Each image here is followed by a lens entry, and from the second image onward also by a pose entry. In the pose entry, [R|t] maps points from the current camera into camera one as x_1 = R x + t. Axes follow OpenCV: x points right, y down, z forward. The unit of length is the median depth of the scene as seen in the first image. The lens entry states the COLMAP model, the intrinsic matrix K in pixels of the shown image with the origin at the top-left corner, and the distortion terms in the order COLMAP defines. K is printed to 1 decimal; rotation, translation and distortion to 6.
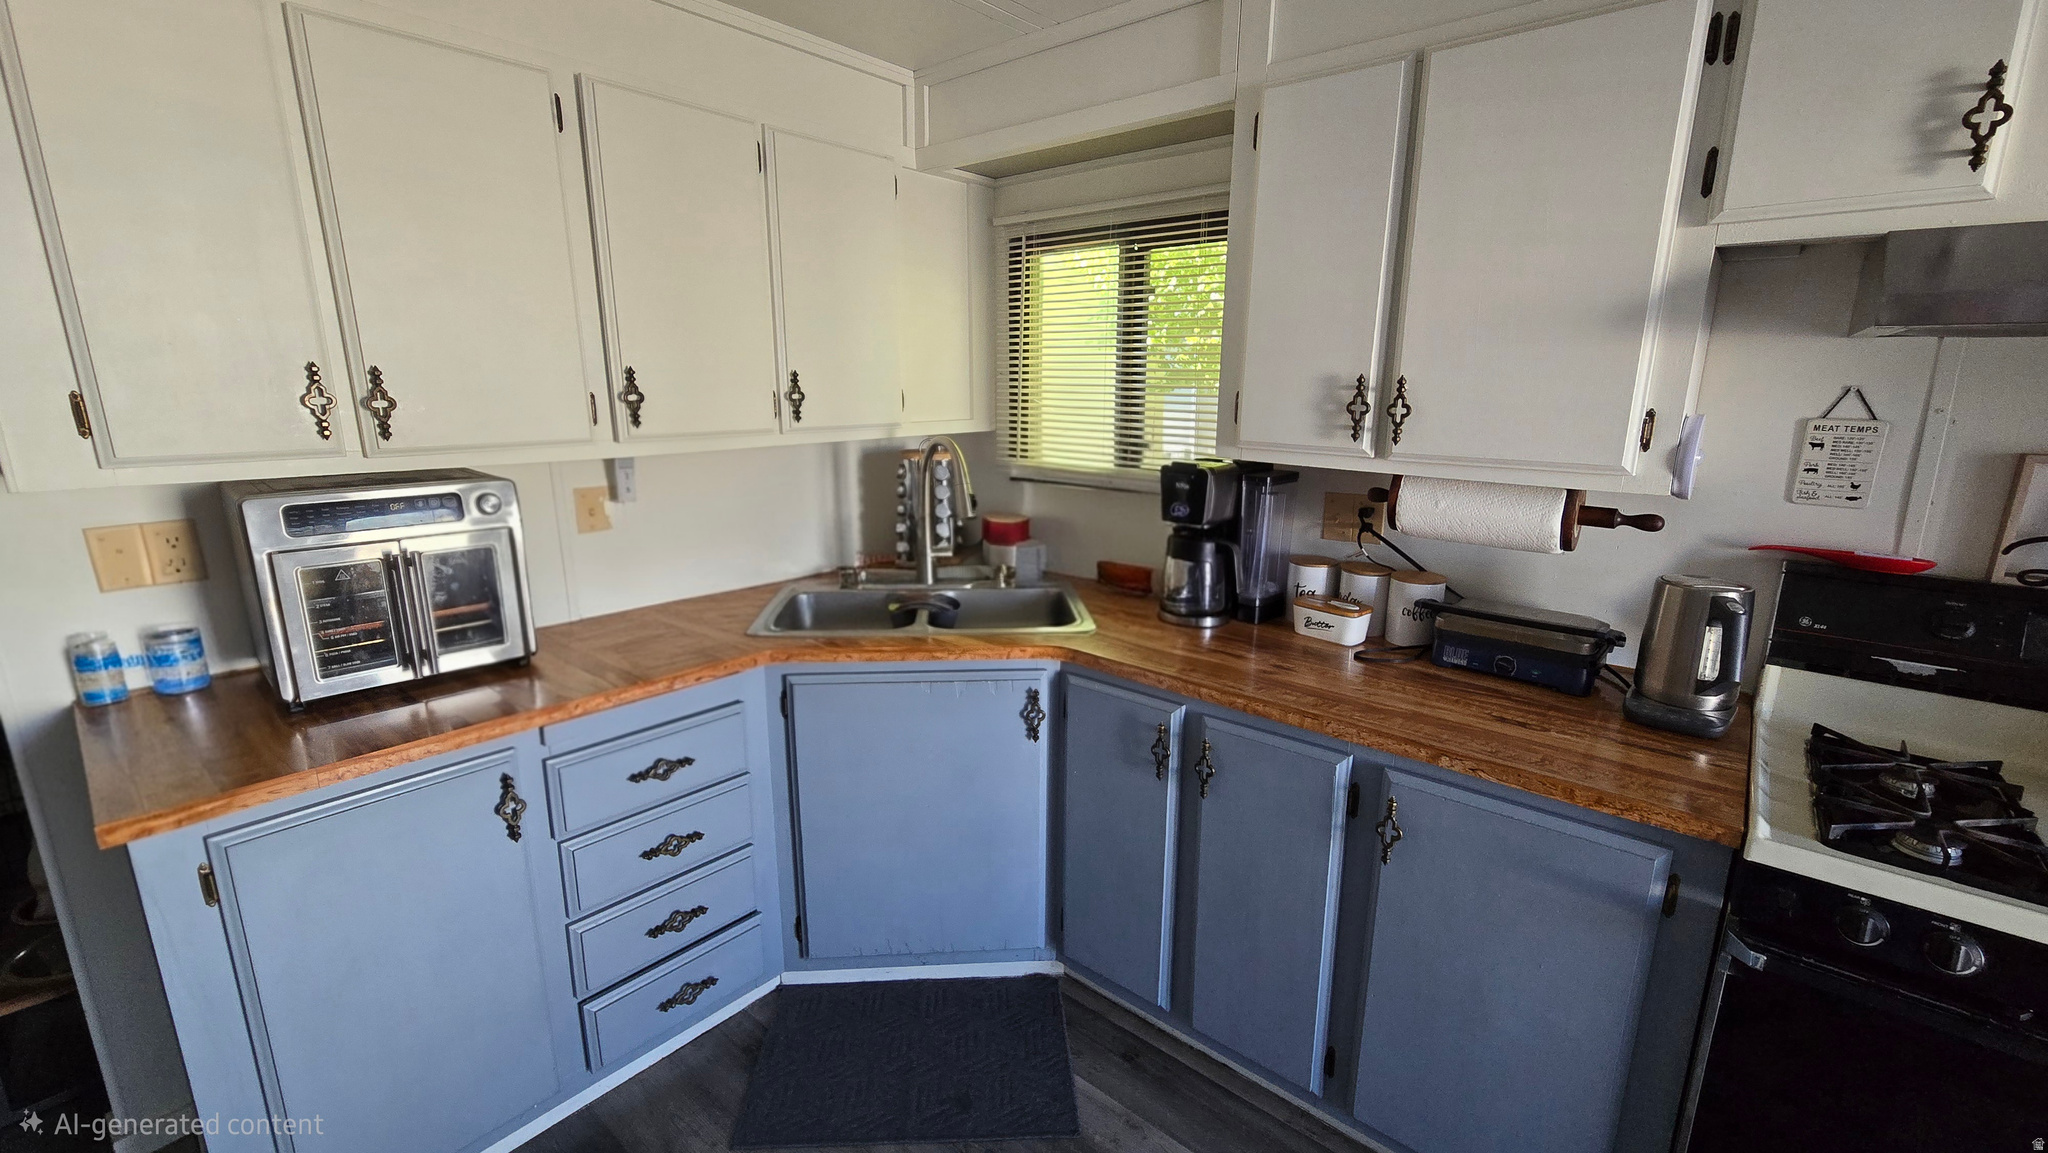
lens RADIAL K [[837.0, 0, 1024.0], [0, 837.0, 576.5], [0, 0, 1]] dist [-0.013181, -0.000115]
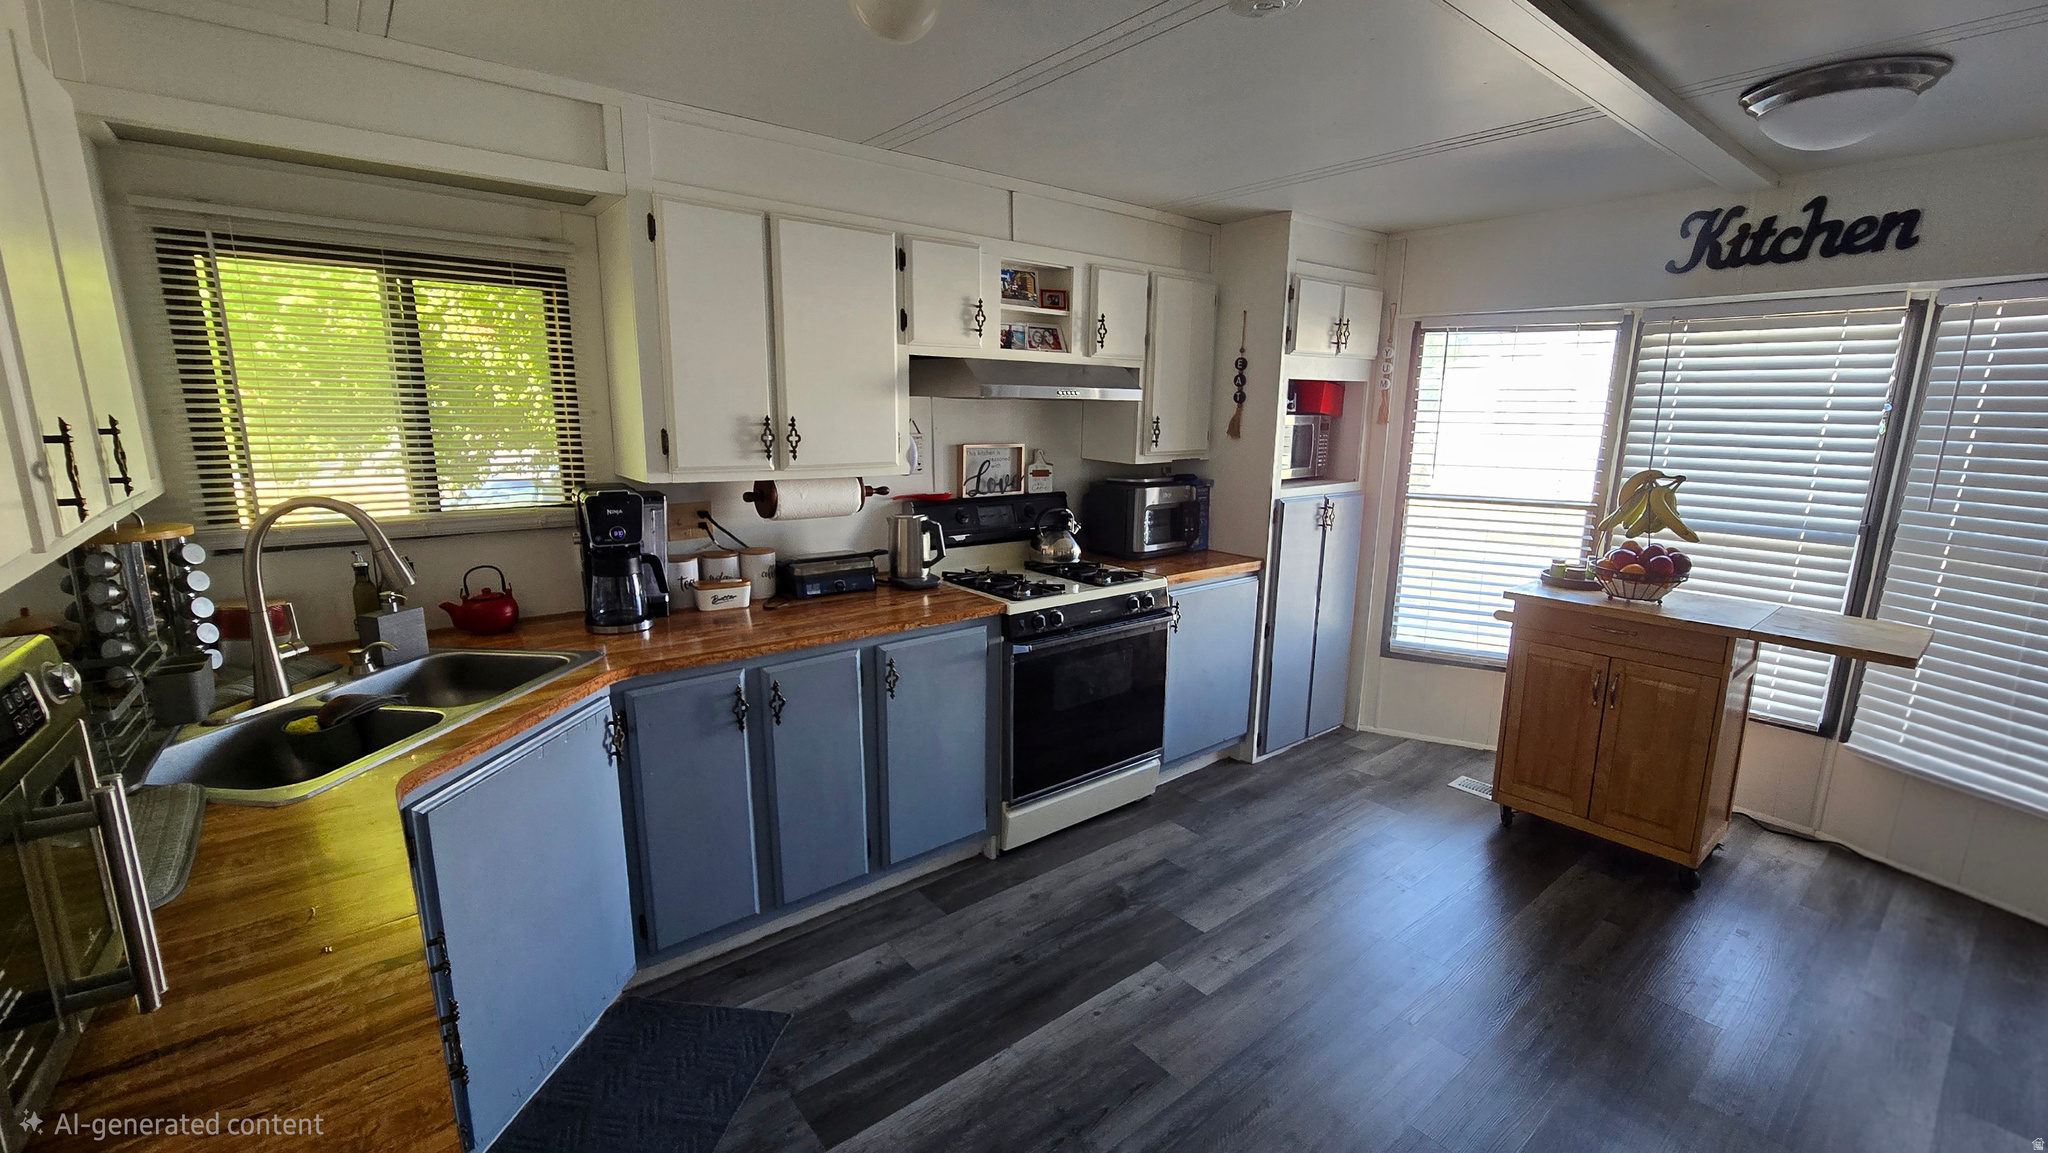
lens RADIAL K [[837.0, 0, 1024.0], [0, 837.0, 576.5], [0, 0, 1]] dist [-0.013181, -0.000115]
pose [[0.157467, -0.193727, 0.968336, -1.088151], [0.220419, 0.962726, 0.156761, -0.102566], [-0.962611, 0.188755, 0.194299, 0.337337]]
